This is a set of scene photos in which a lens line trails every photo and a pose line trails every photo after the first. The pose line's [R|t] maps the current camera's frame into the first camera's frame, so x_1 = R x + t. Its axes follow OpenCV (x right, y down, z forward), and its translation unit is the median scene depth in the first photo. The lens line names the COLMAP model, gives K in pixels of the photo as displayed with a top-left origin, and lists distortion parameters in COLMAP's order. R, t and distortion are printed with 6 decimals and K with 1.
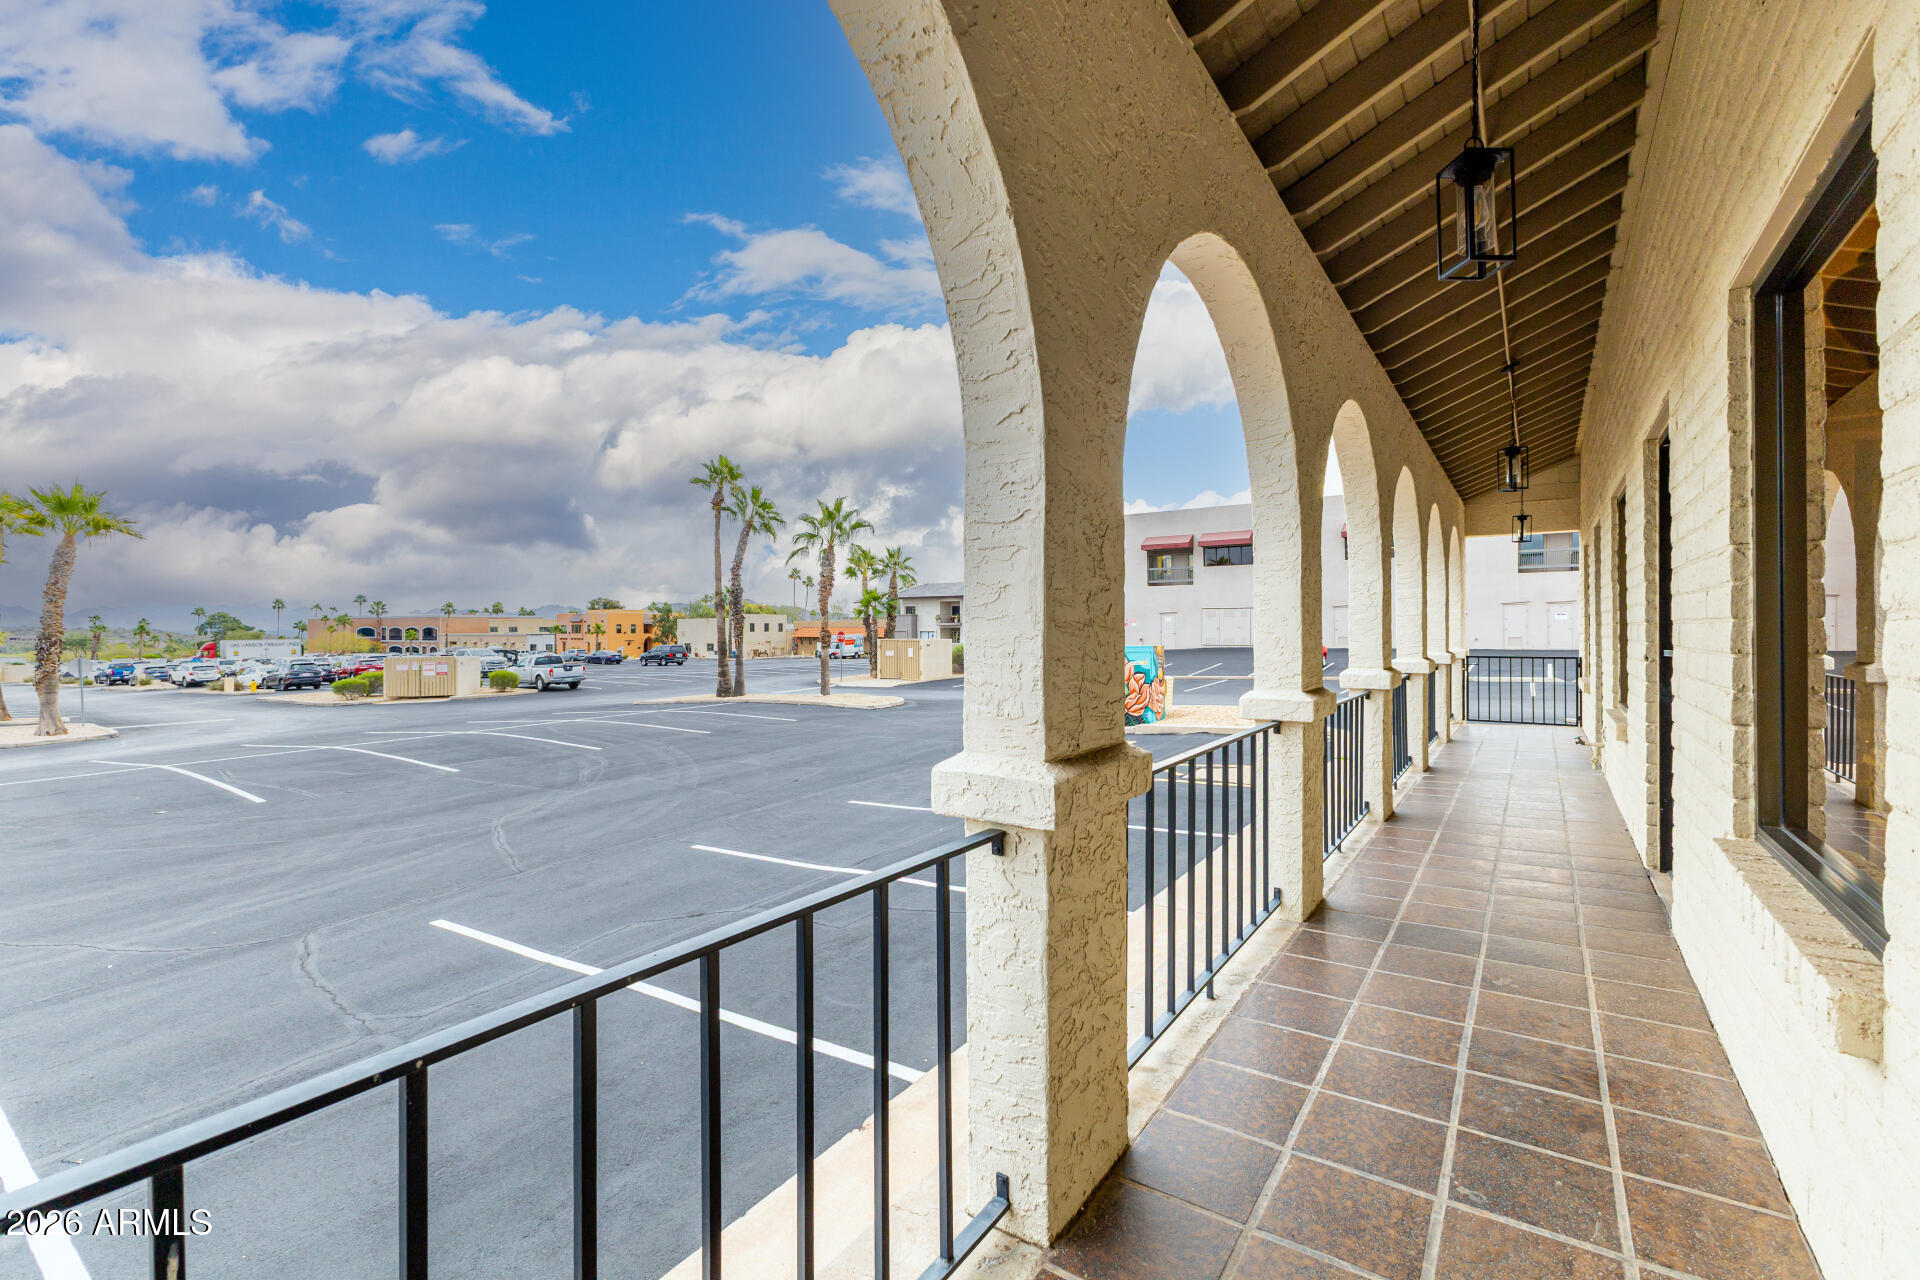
lens RADIAL K [[822.2, 0, 959.0], [0, 822.2, 633.1], [0, 0, 1]] dist [0.010989, -0.002335]
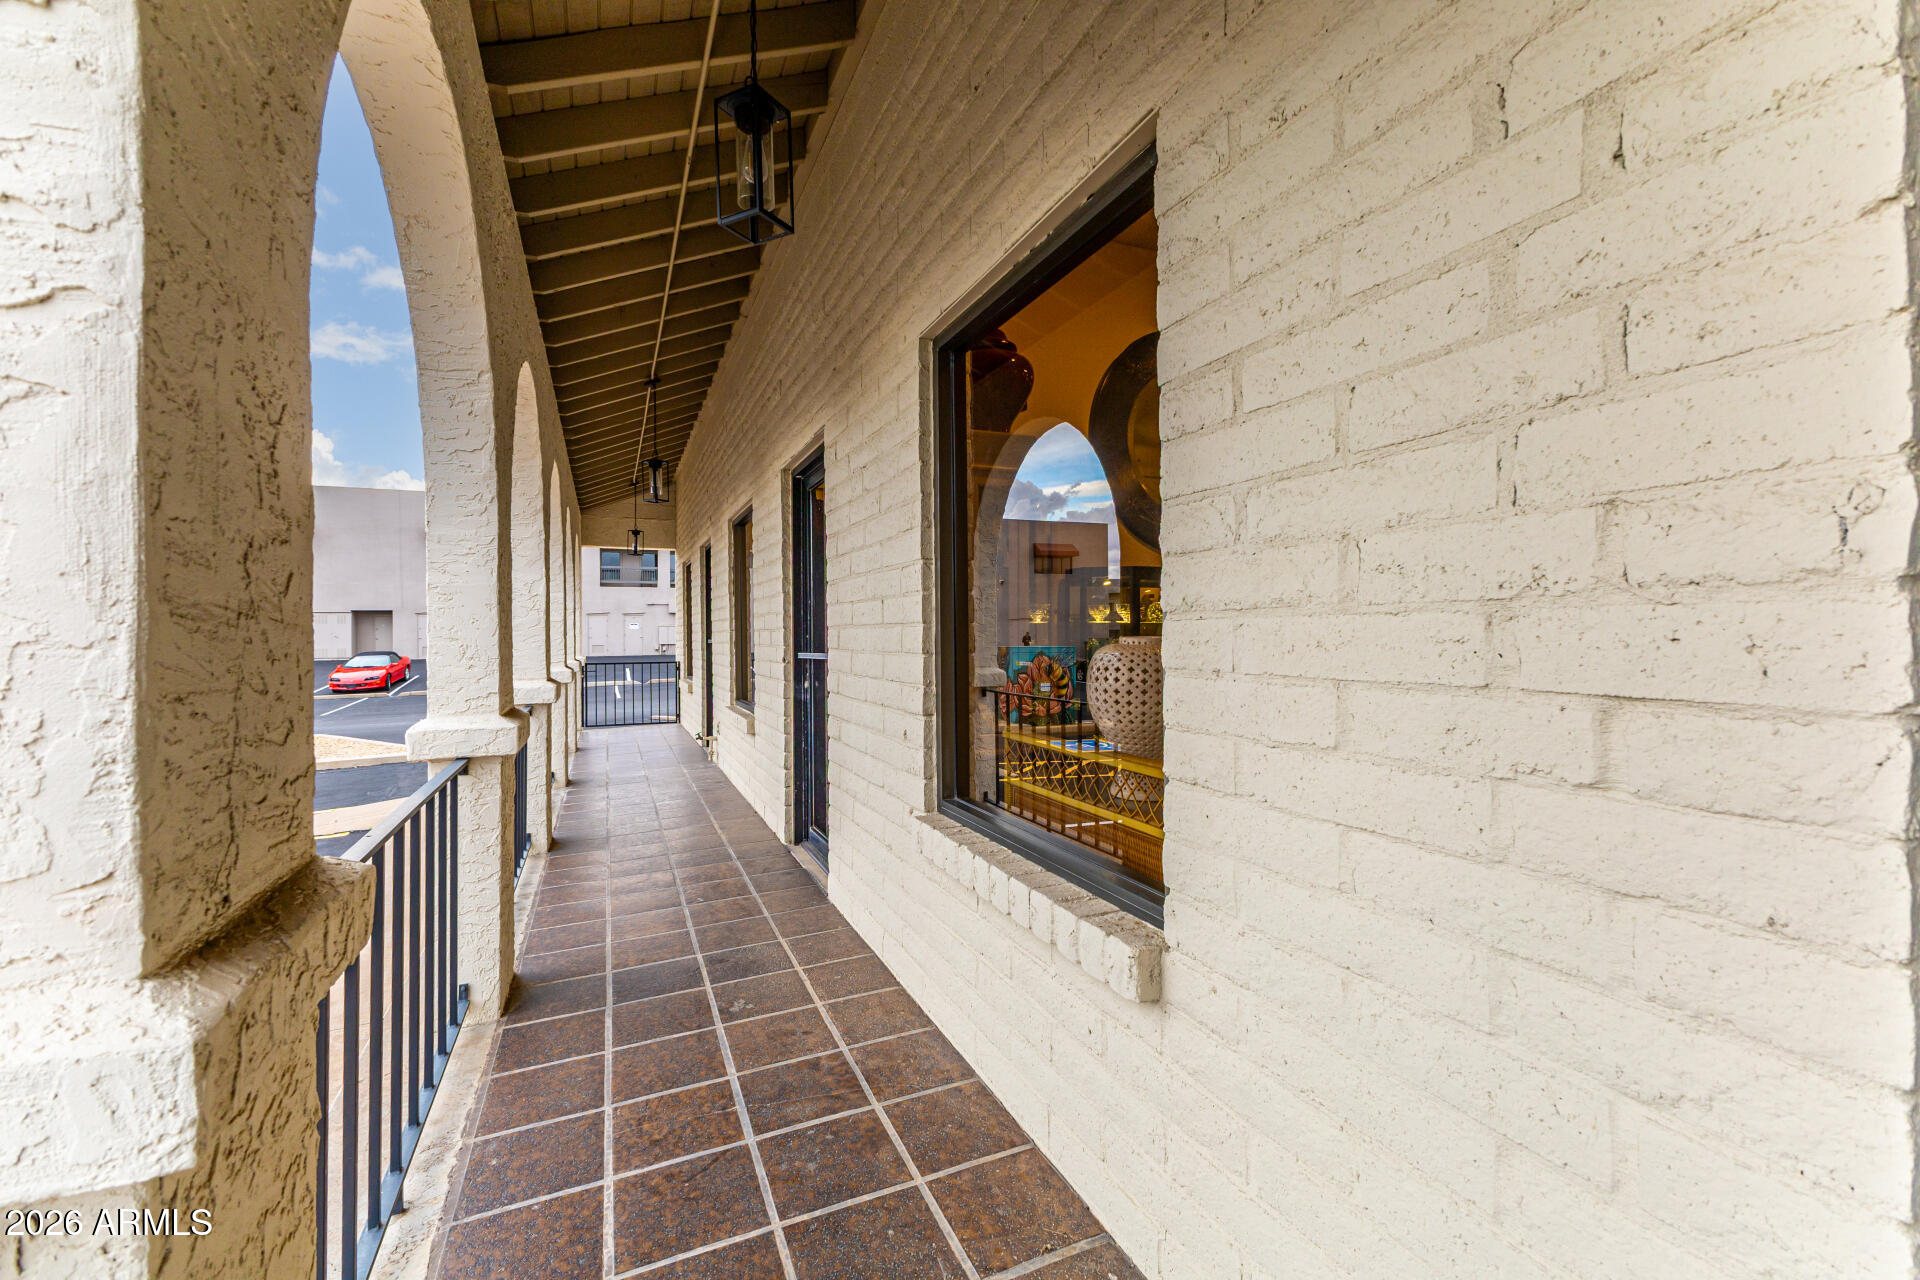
lens RADIAL K [[822.2, 0, 957.1], [0, 822.2, 633.0], [0, 0, 1]] dist [0.010989, -0.002335]
pose [[0.529261, 0.002332, 0.848456, -0.013234], [0.006975, 0.999950, -0.007099, 0.004360], [-0.848430, 0.009675, 0.529219, 0.351312]]
